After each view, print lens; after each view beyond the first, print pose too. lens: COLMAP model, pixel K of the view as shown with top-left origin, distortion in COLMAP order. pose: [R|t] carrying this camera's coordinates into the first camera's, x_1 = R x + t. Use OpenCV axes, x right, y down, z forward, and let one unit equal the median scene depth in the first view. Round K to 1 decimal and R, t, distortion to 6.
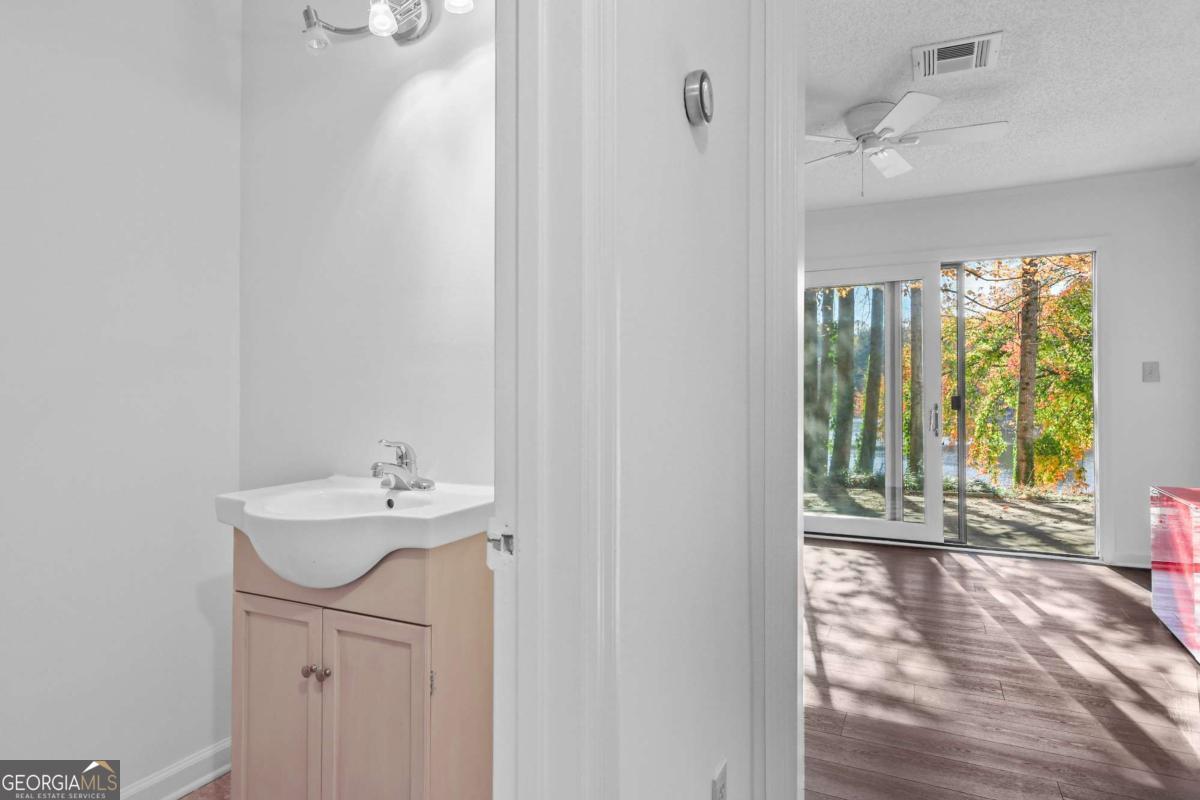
lens RADIAL K [[679.6, 0, 598.4], [0, 679.6, 395.5], [0, 0, 1]] dist [0.009041, 0.001714]
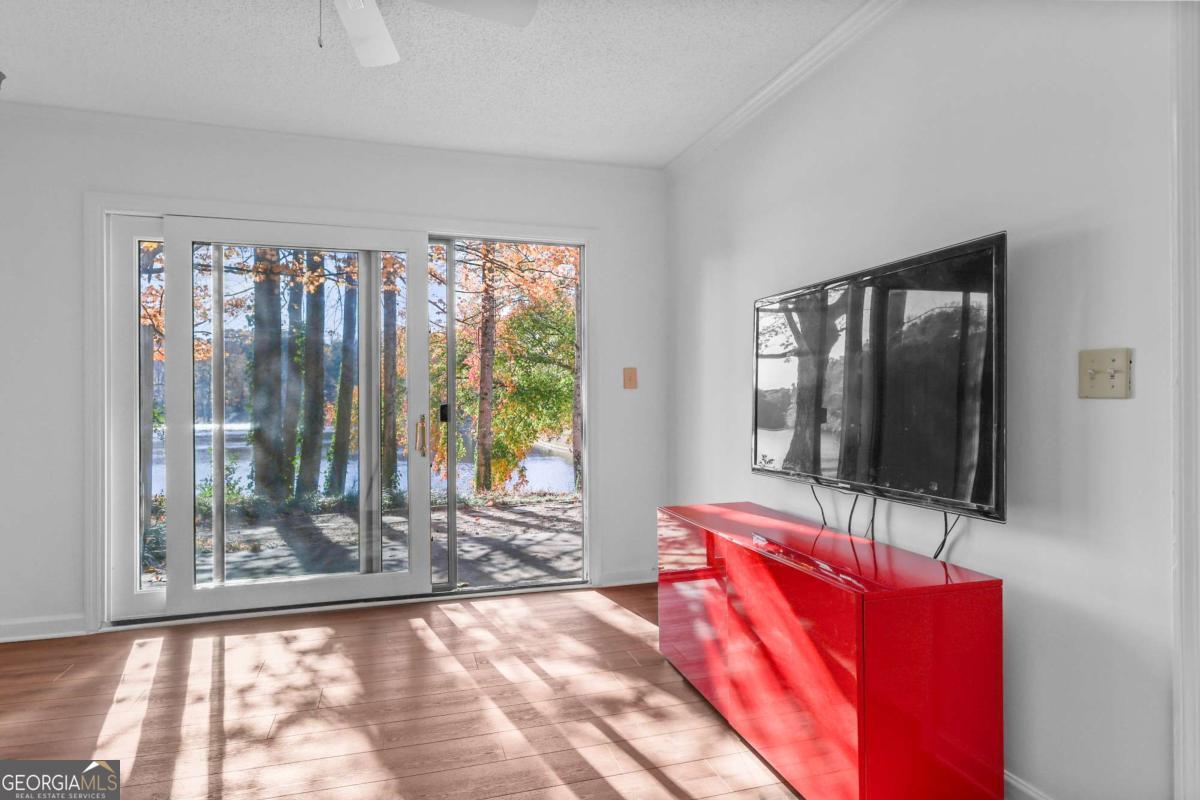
lens RADIAL K [[679.6, 0, 598.4], [0, 679.6, 395.5], [0, 0, 1]] dist [0.009041, 0.001714]
pose [[0.739096, 0.006976, 0.673564, 0.057809], [0.003194, 0.999899, -0.013861, 0.000878], [-0.673592, 0.012396, 0.738999, 0.138788]]
